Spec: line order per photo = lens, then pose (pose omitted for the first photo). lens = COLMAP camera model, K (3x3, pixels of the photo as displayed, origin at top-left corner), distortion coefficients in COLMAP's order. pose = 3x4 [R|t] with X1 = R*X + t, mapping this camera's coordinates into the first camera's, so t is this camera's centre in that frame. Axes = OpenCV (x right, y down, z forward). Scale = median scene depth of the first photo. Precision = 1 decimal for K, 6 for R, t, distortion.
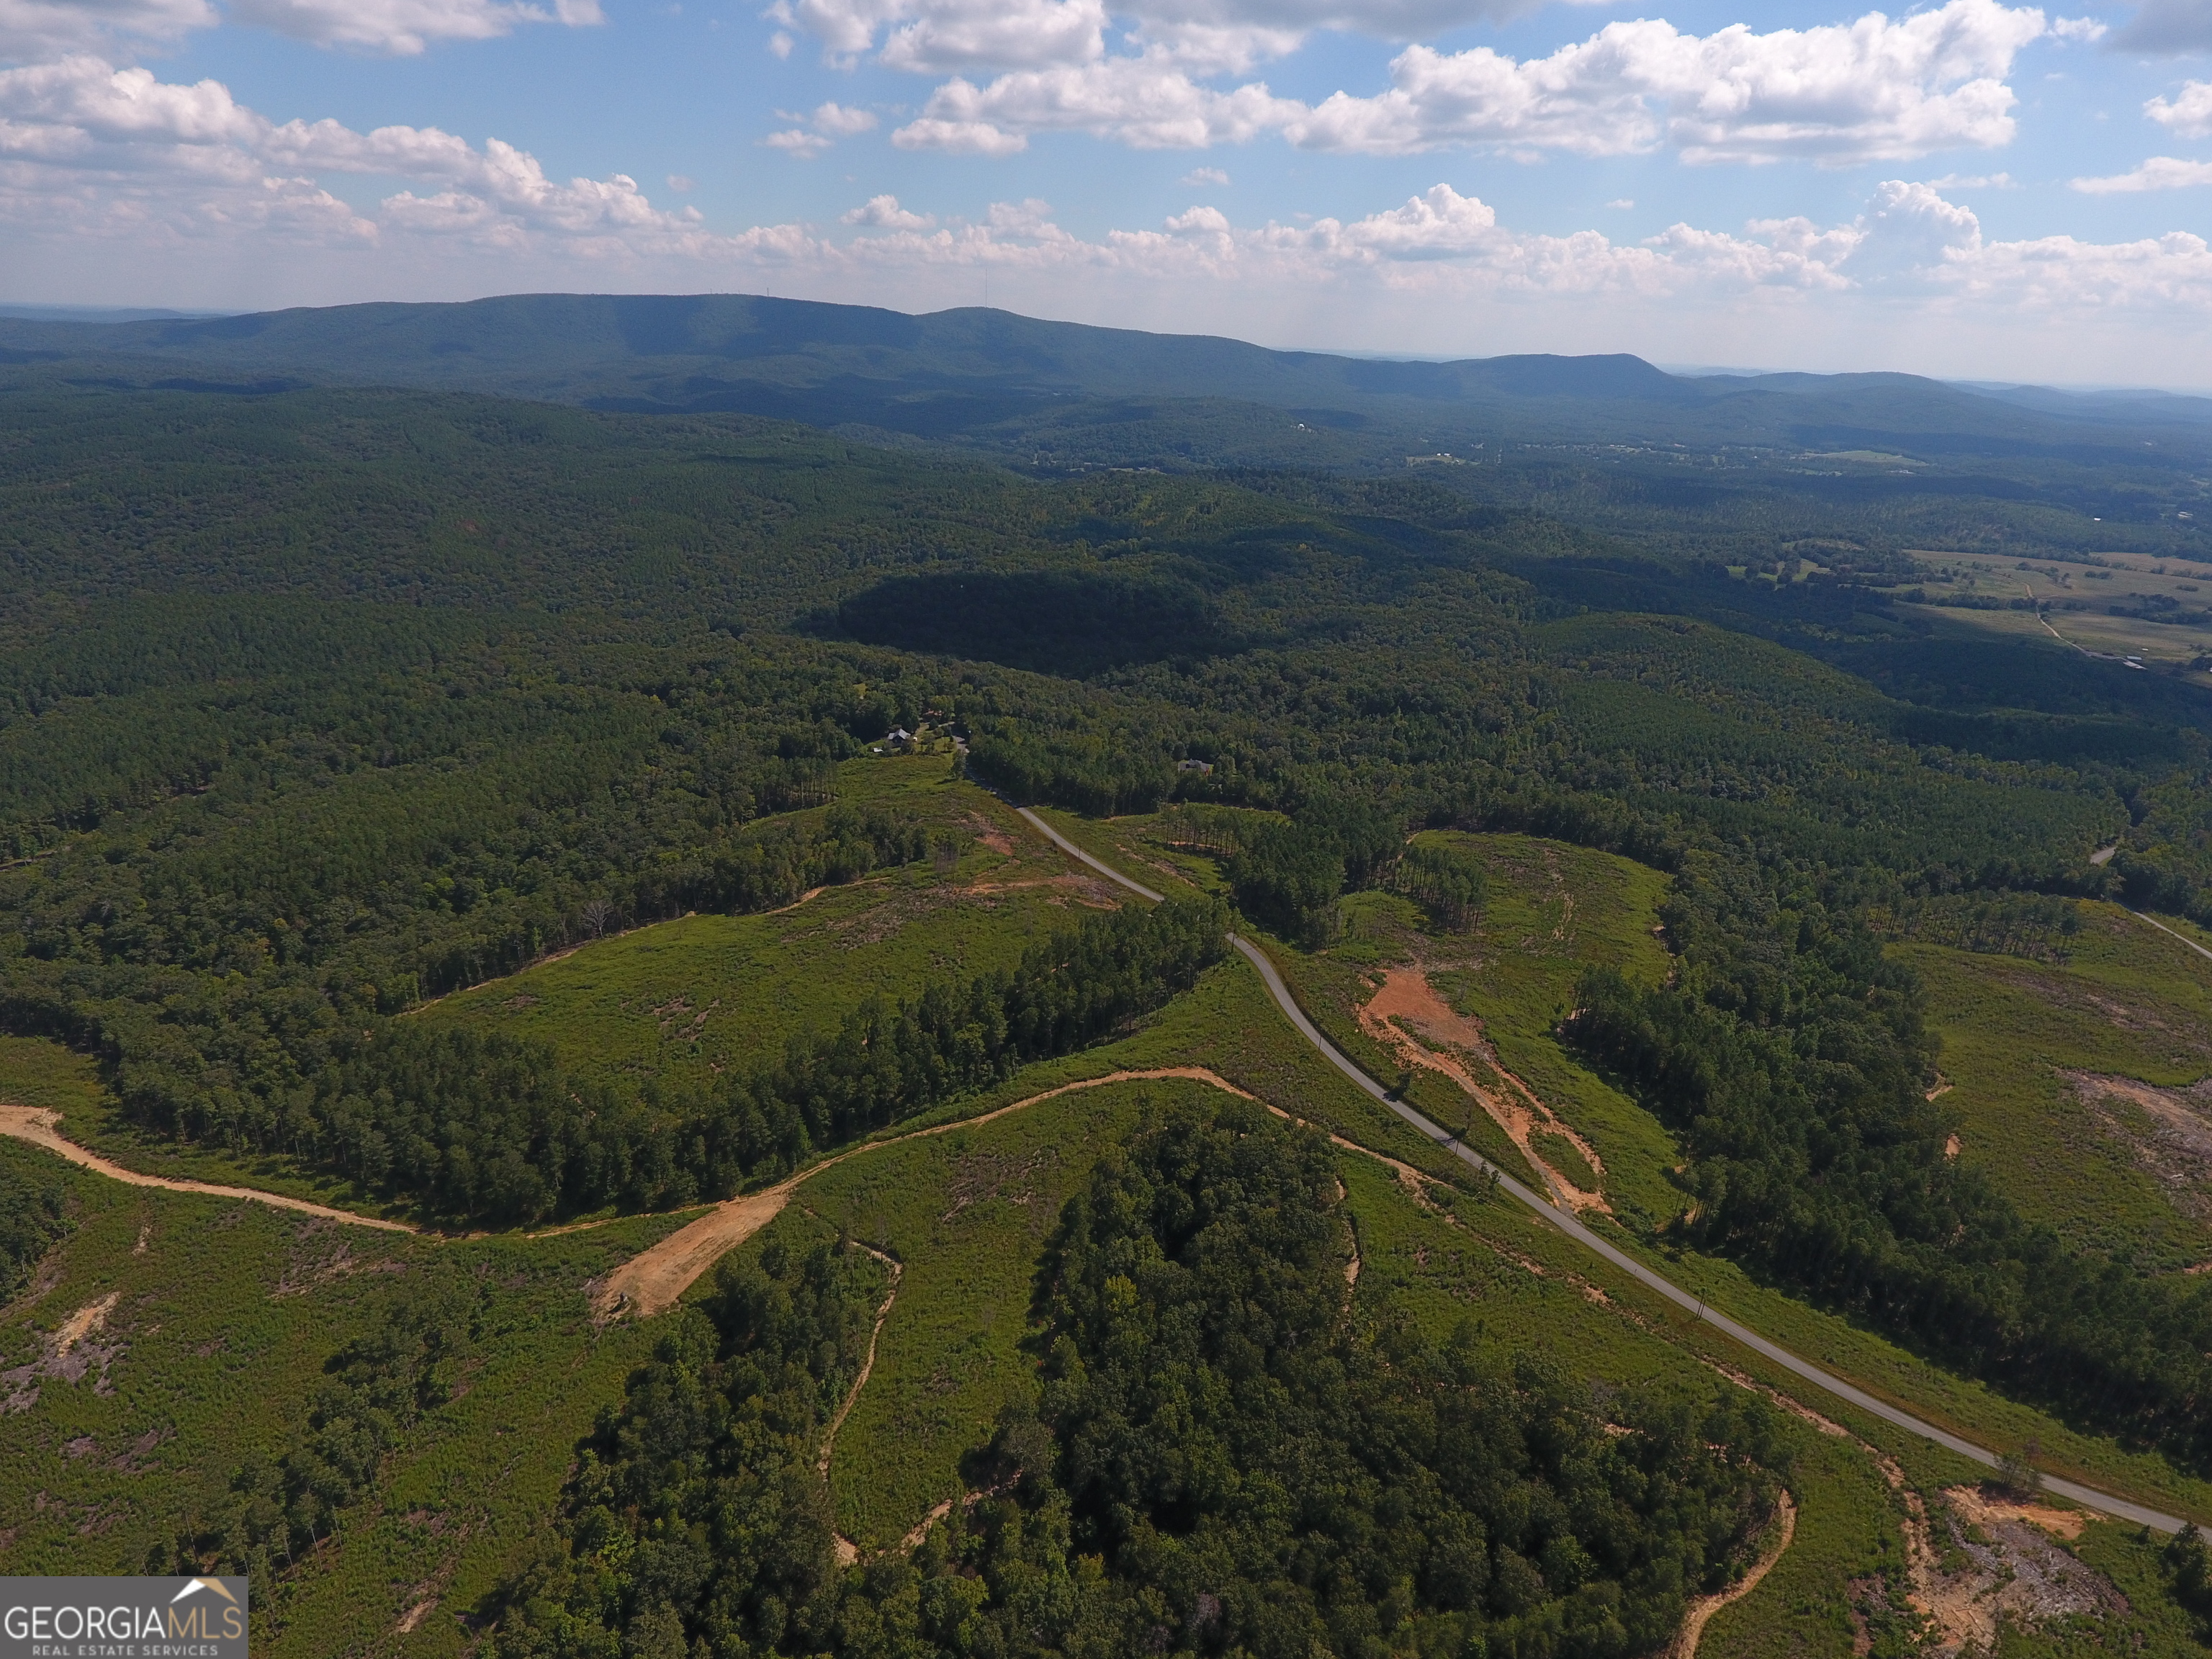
lens RADIAL K [[1295.0, 0, 1082.2], [0, 1295.0, 820.7], [0, 0, 1]] dist [-0.006854, 0.001310]
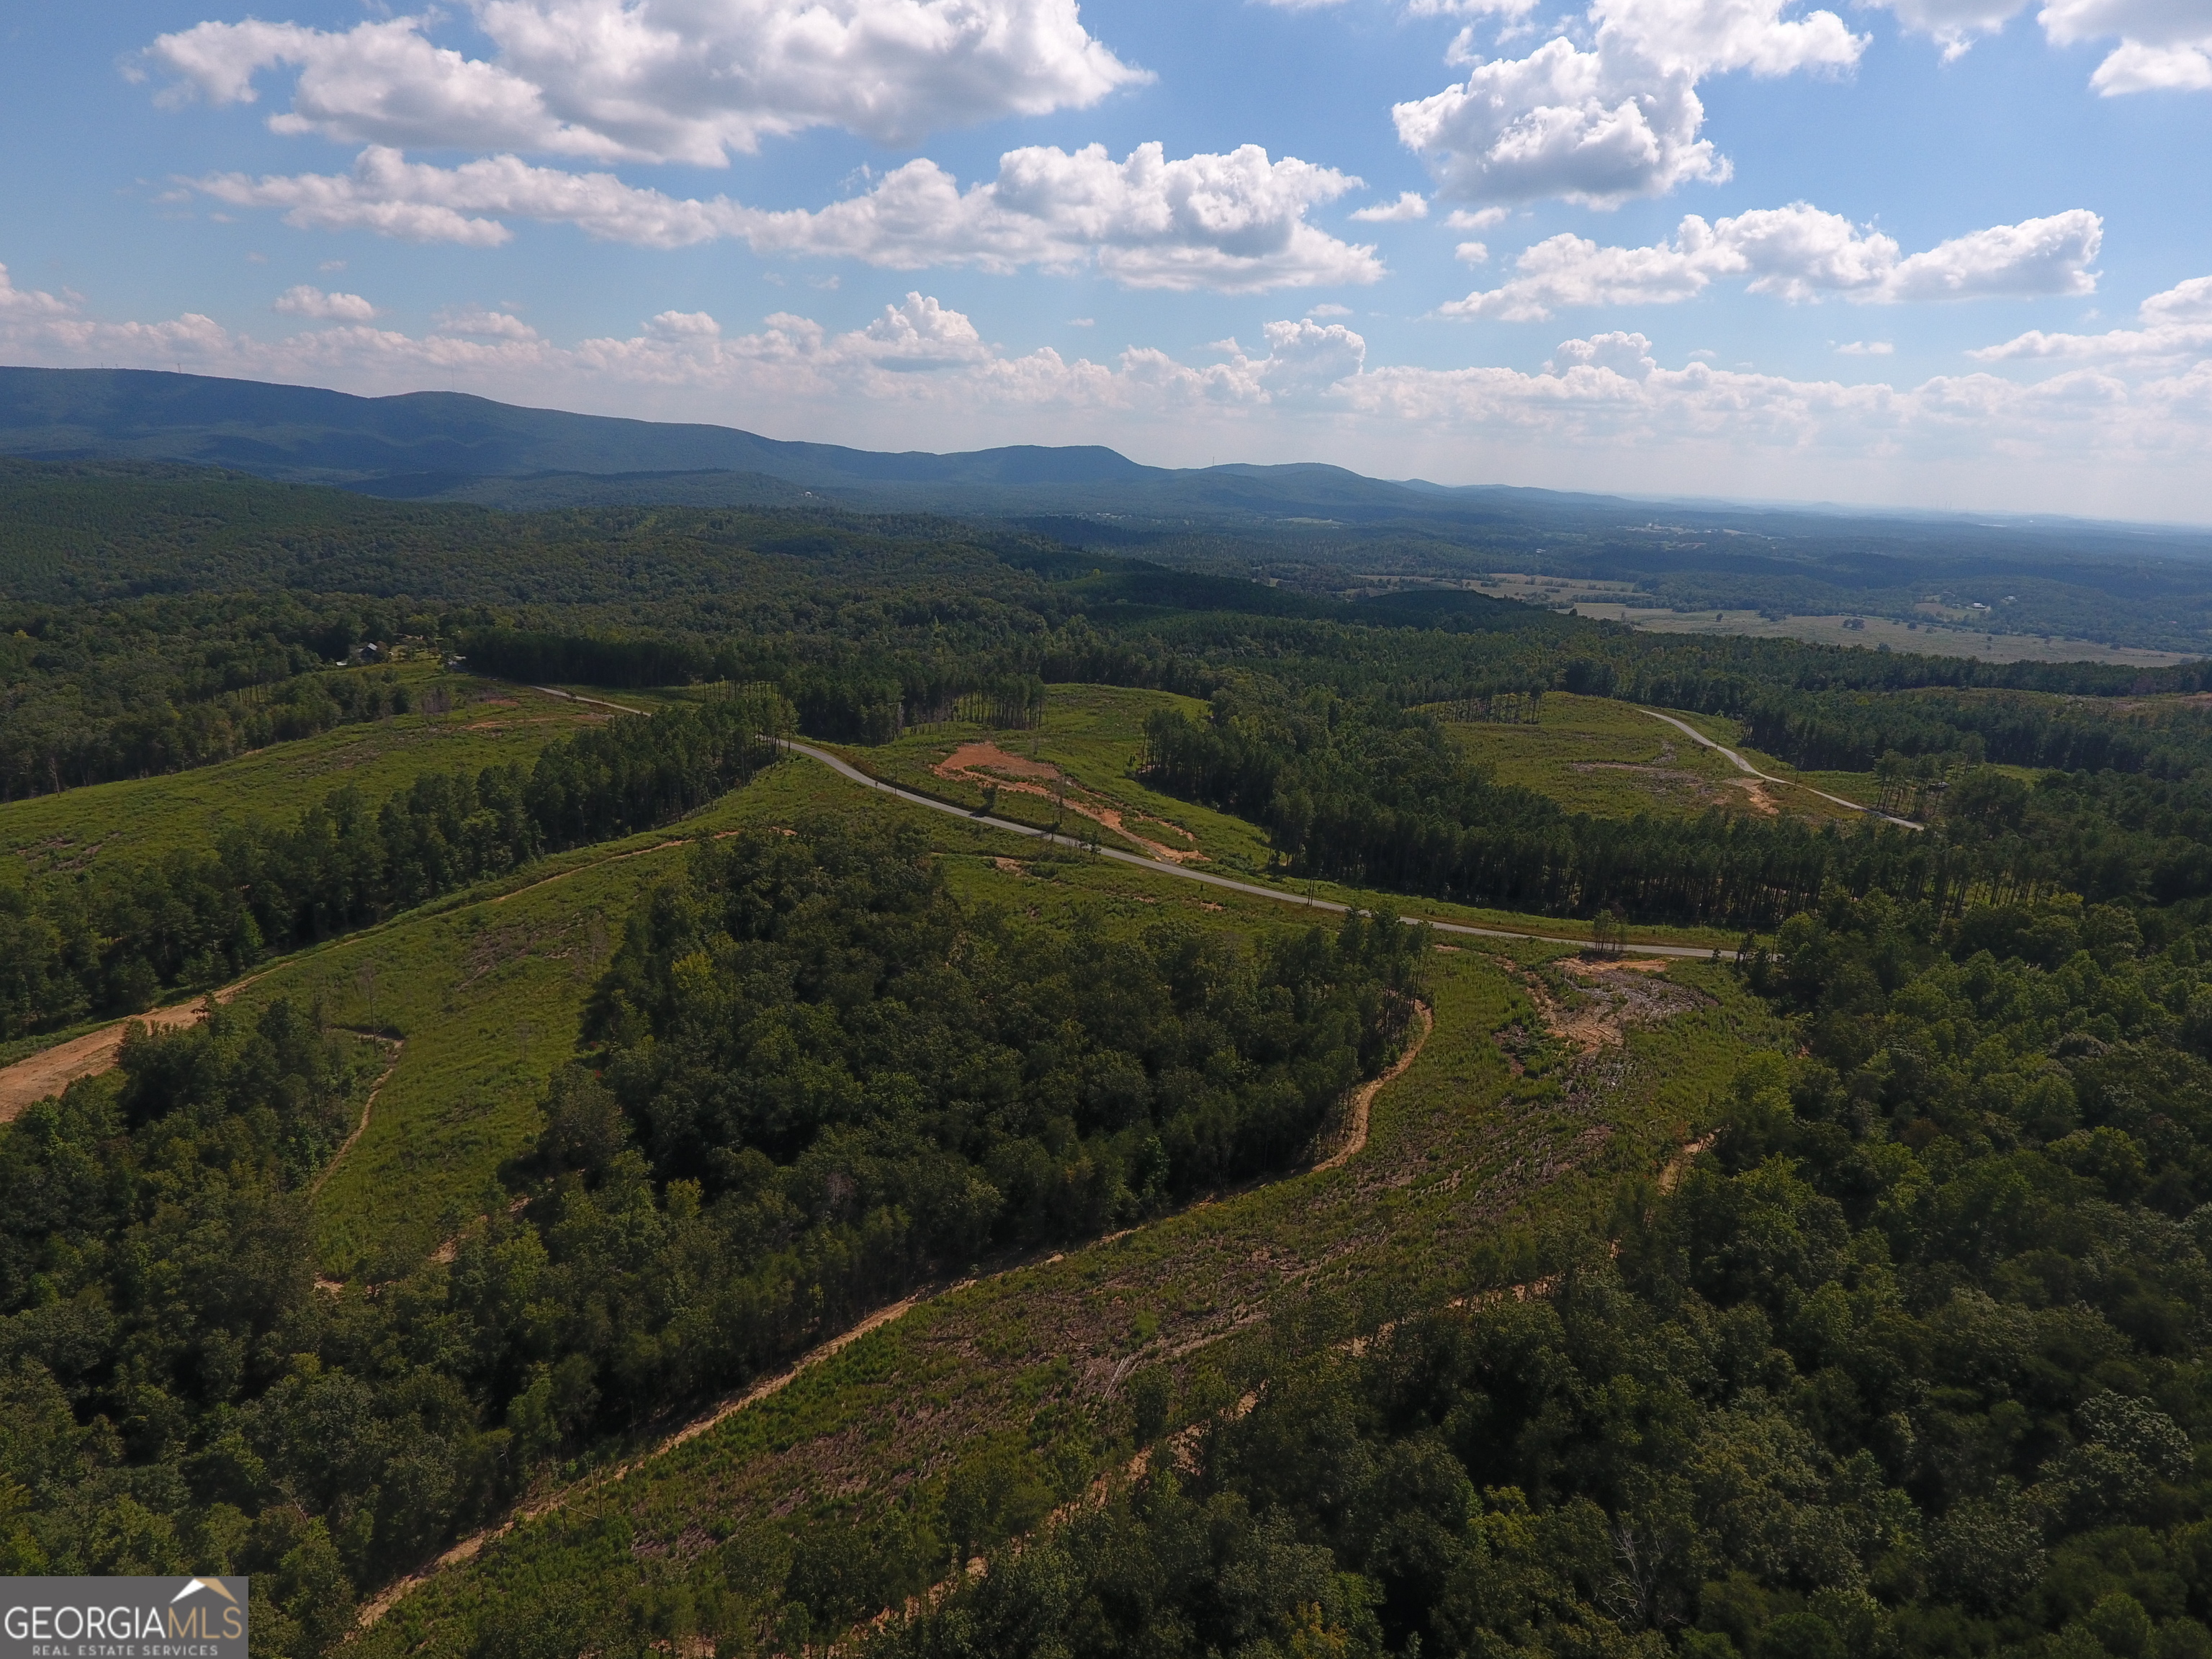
lens RADIAL K [[1294.1, 0, 1080.1], [0, 1294.1, 823.3], [0, 0, 1]] dist [-0.005291, -0.000105]
pose [[0.934814, -0.091655, 0.343105, -0.011847], [0.119963, 0.990830, -0.062163, 0.286977], [-0.334262, 0.099270, 0.937238, 0.107183]]
